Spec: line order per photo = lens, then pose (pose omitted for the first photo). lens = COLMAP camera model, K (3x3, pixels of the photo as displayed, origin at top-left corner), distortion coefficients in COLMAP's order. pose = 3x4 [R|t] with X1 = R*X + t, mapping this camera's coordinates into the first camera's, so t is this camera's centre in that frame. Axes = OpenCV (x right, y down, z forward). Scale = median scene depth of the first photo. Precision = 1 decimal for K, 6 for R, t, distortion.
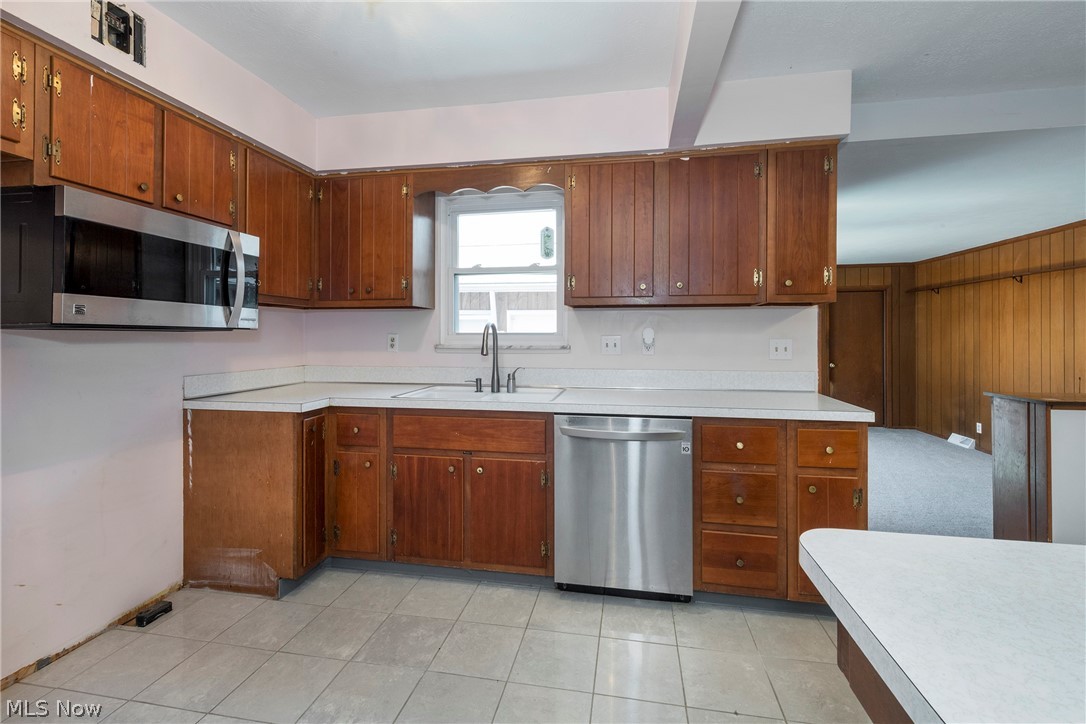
lens RADIAL K [[463.3, 0, 546.8], [0, 463.3, 333.3], [0, 0, 1]] dist [0.010548, -0.002002]
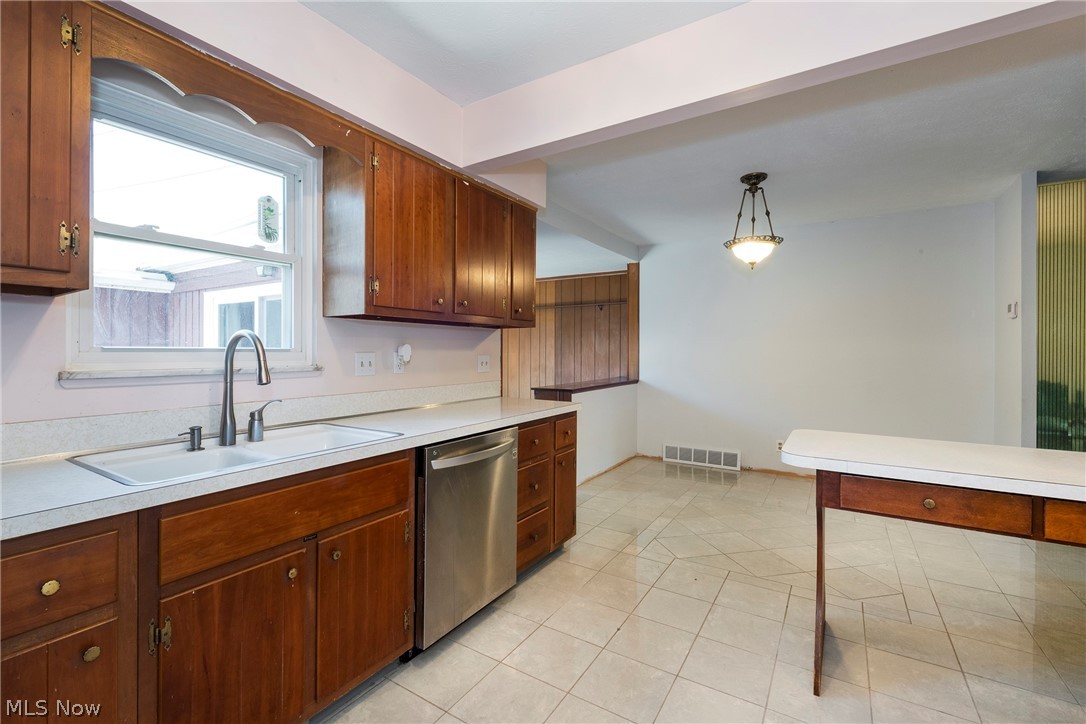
lens RADIAL K [[456.0, 0, 529.0], [0, 456.0, 358.0], [0, 0, 1]] dist [-0.001723, 0.000229]
pose [[0.409205, -0.010611, 0.912381, -0.497856], [-0.000641, 0.999929, 0.011916, 0.004436], [-0.912442, -0.005461, 0.409169, 0.387936]]
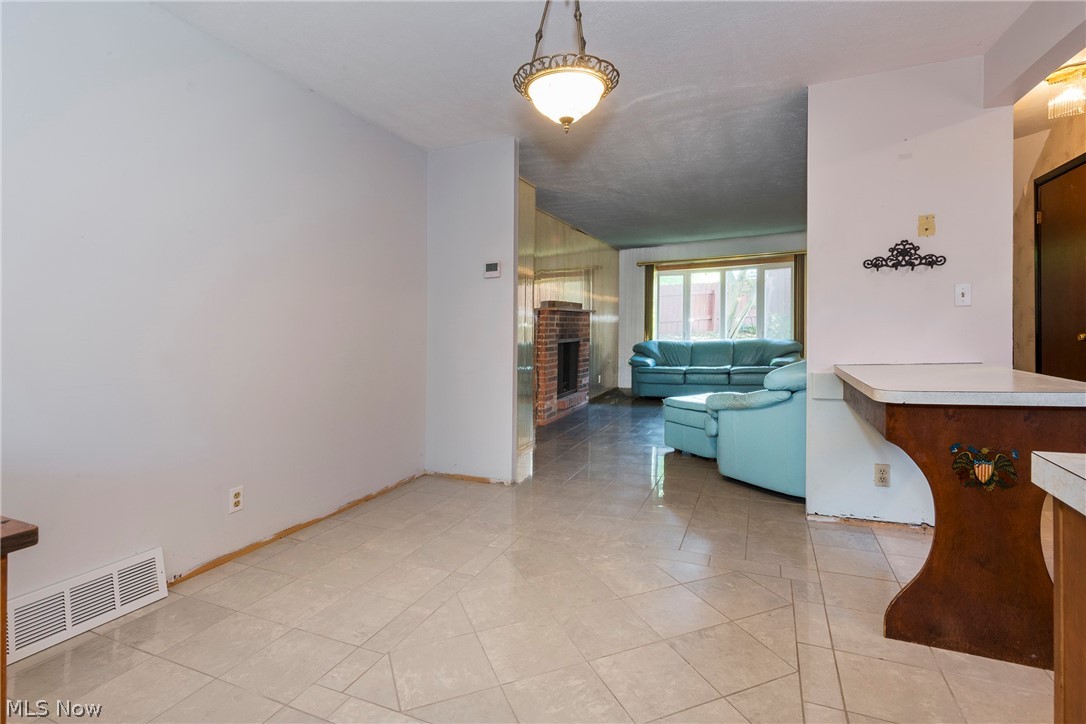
lens RADIAL K [[524.0, 0, 522.8], [0, 524.0, 331.2], [0, 0, 1]] dist [-0.006874, -0.002496]
pose [[-0.967163, 0.017763, 0.253537, 0.672099], [0.019229, 0.999810, 0.003306, 0.052536], [-0.253430, 0.008073, -0.967320, 1.006076]]
